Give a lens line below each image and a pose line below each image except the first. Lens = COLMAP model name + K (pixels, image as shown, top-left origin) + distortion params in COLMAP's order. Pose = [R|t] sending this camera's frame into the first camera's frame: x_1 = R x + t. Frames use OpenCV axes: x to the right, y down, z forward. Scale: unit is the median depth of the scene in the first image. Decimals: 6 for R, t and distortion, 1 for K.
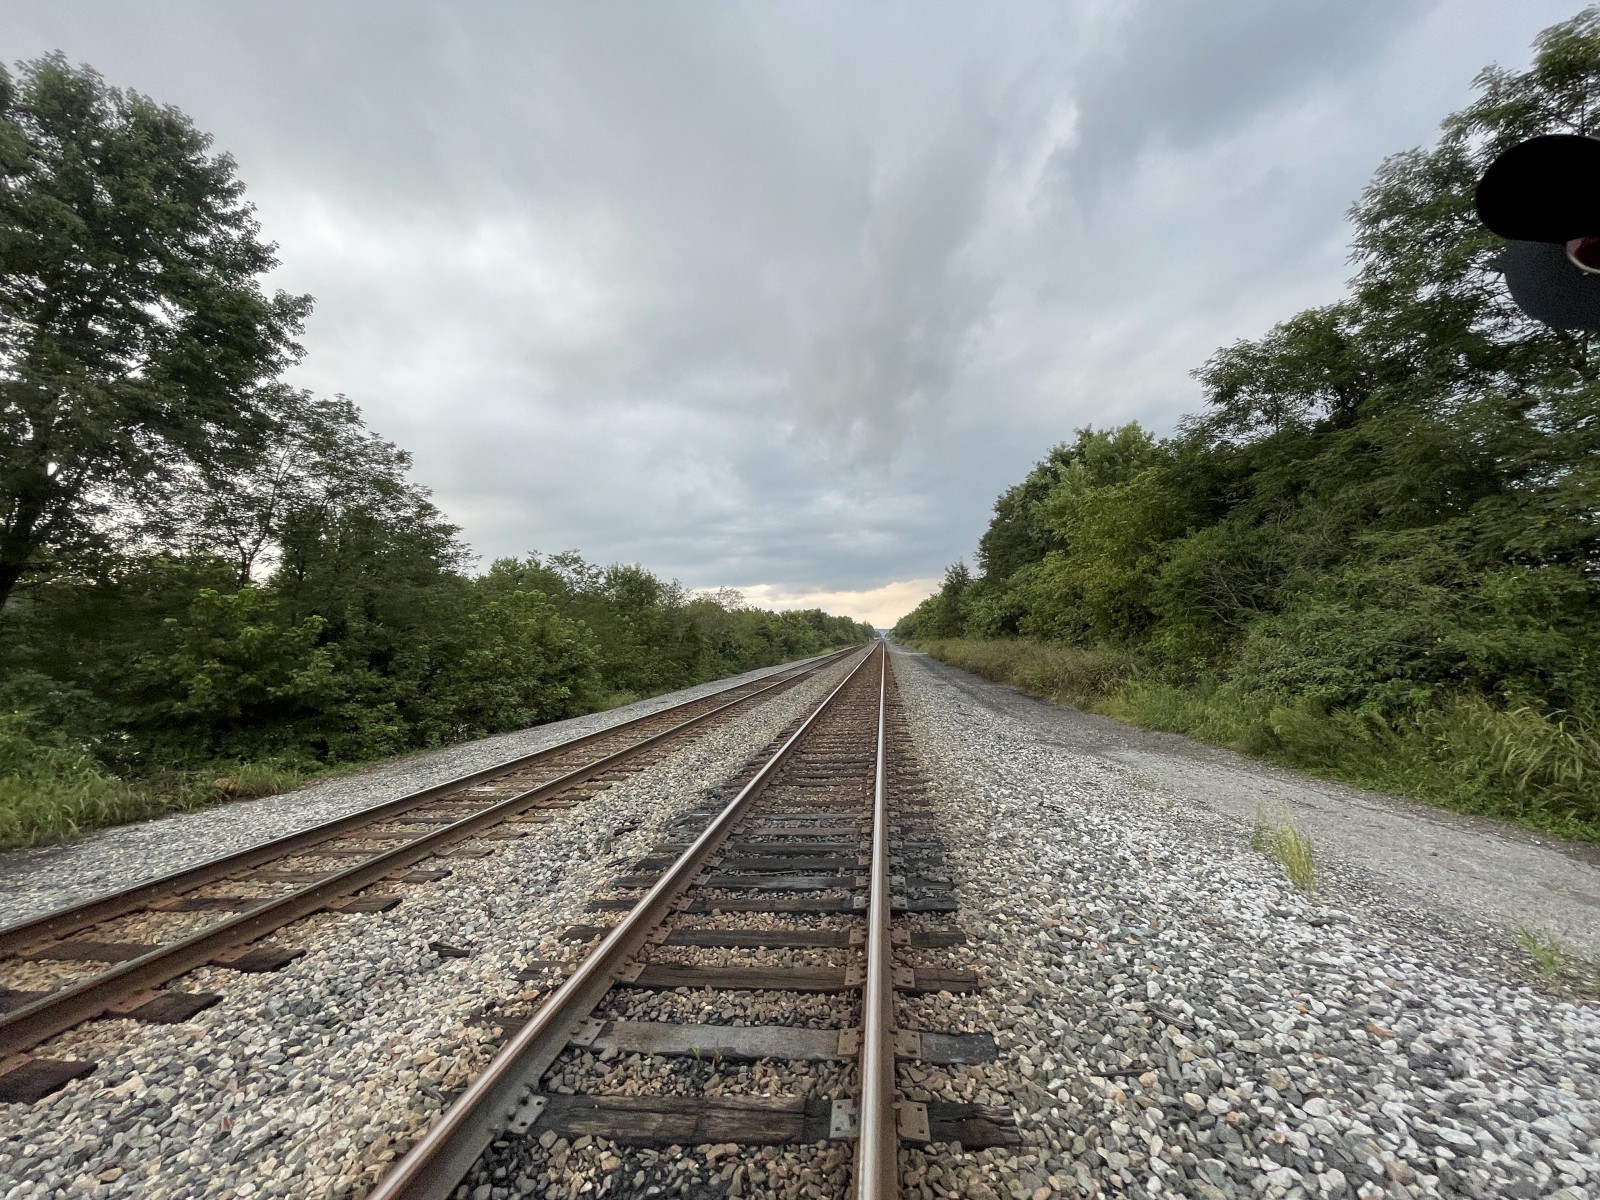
lens RADIAL K [[644.8, 0, 807.6], [0, 644.8, 600.9], [0, 0, 1]] dist [-0.004903, 0.000450]
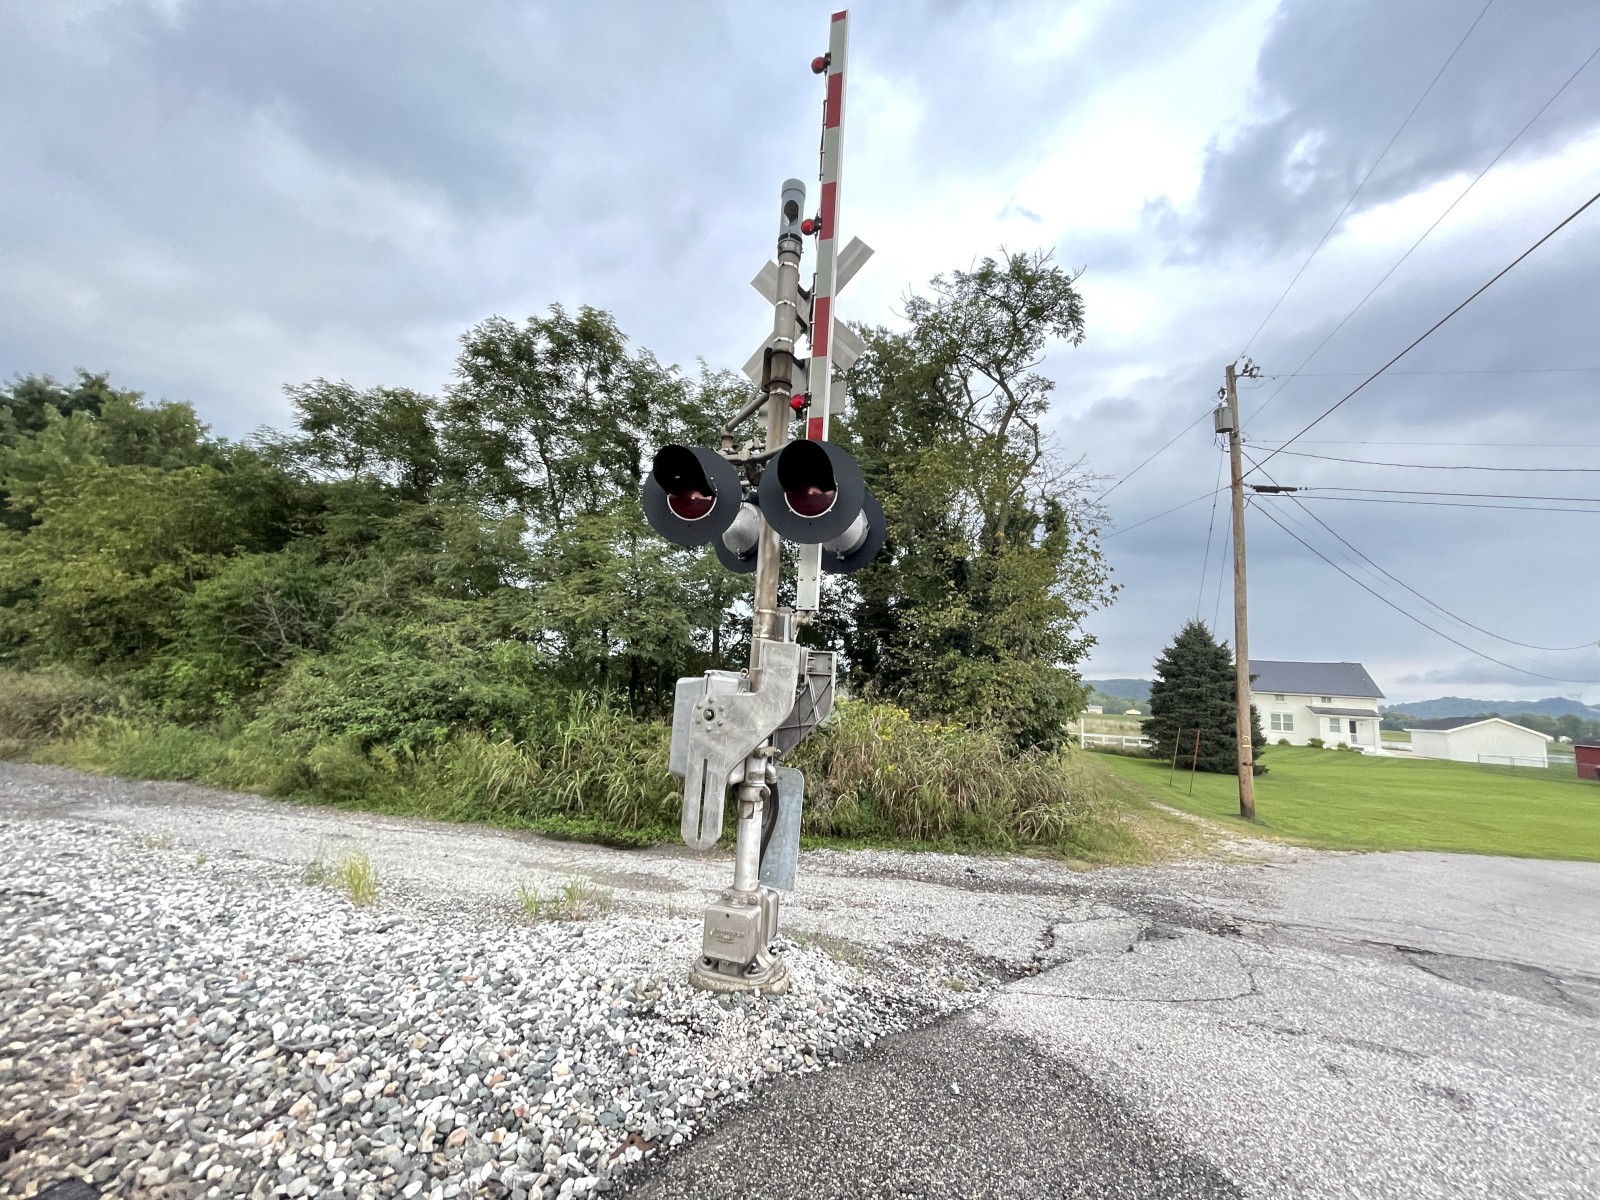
lens RADIAL K [[644.8, 0, 805.4], [0, 644.8, 599.2], [0, 0, 1]] dist [-0.004903, 0.000450]
pose [[0.241222, 0.188514, 0.951985, -0.119009], [-0.126770, 0.978668, -0.161676, 0.005711], [-0.962155, -0.081684, 0.259974, 0.009316]]
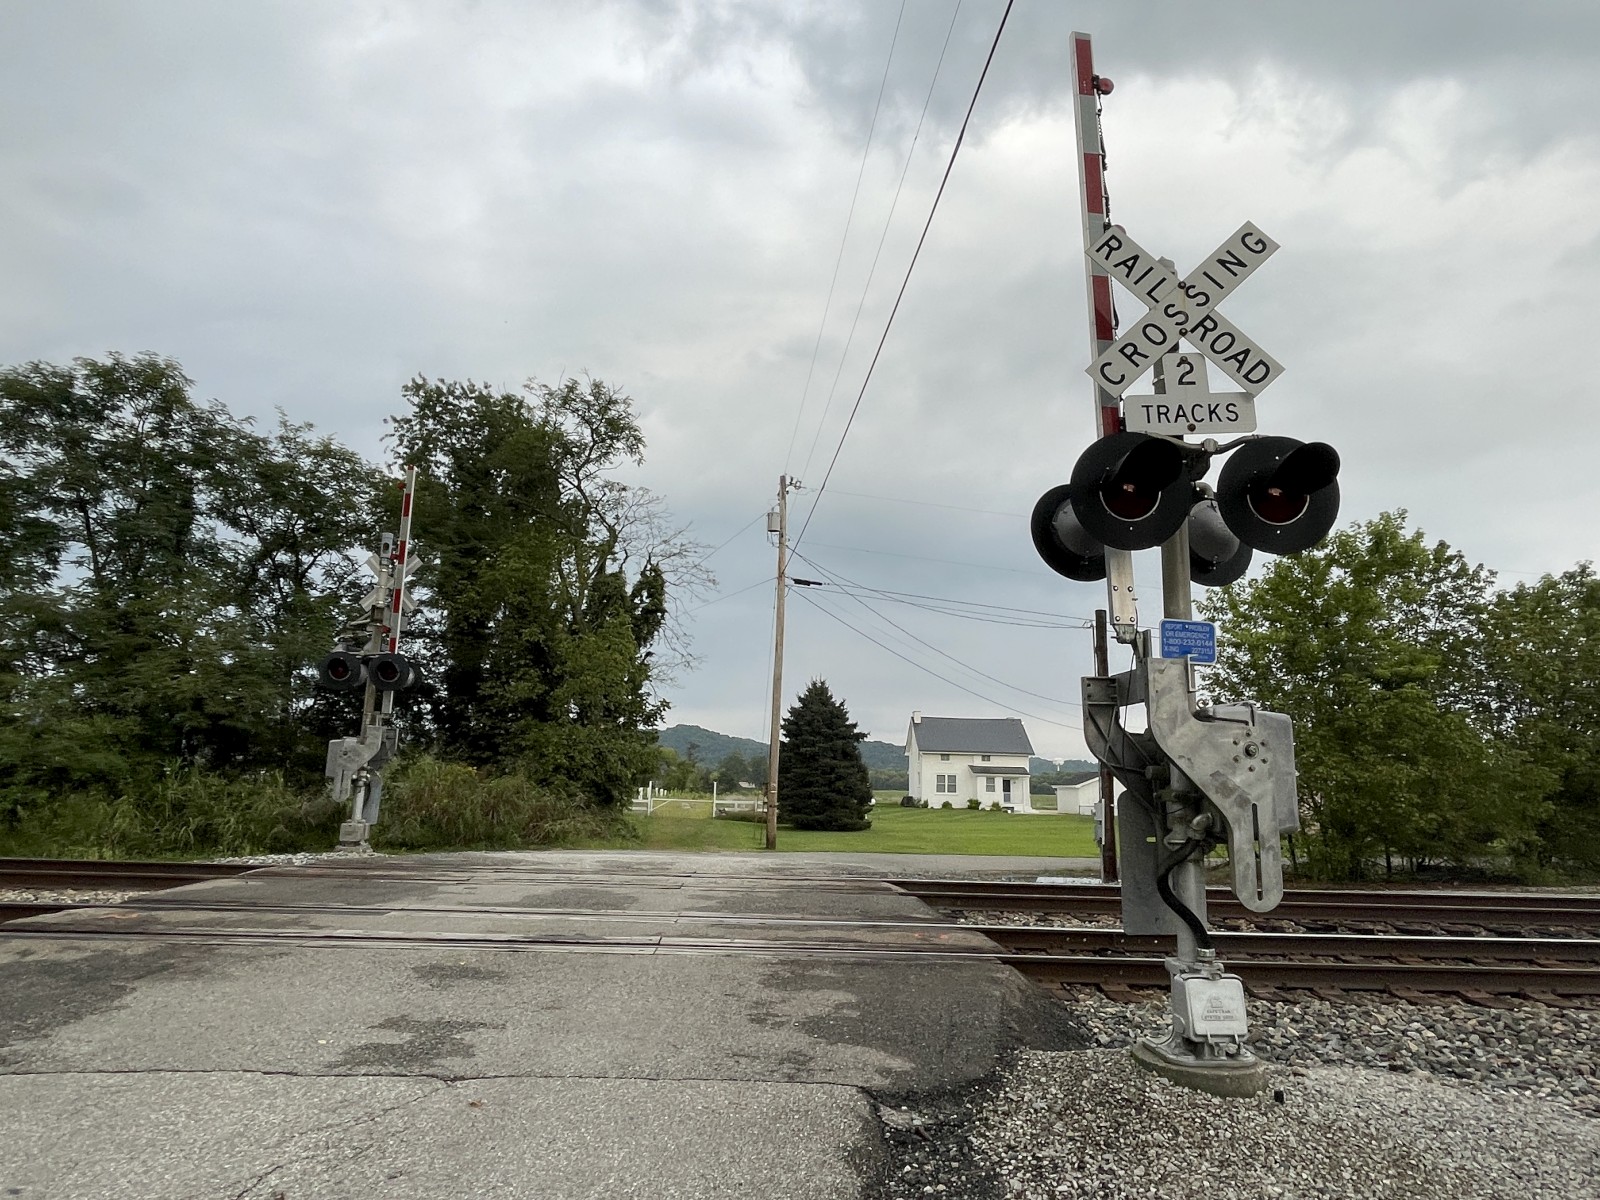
lens RADIAL K [[973.9, 0, 807.7], [0, 973.9, 602.2], [0, 0, 1]] dist [0.002715, -0.005319]
pose [[-0.154583, 0.212611, 0.964832, -1.577060], [-0.079596, 0.970716, -0.226660, 0.085675], [-0.984768, -0.111835, -0.133133, -0.376627]]
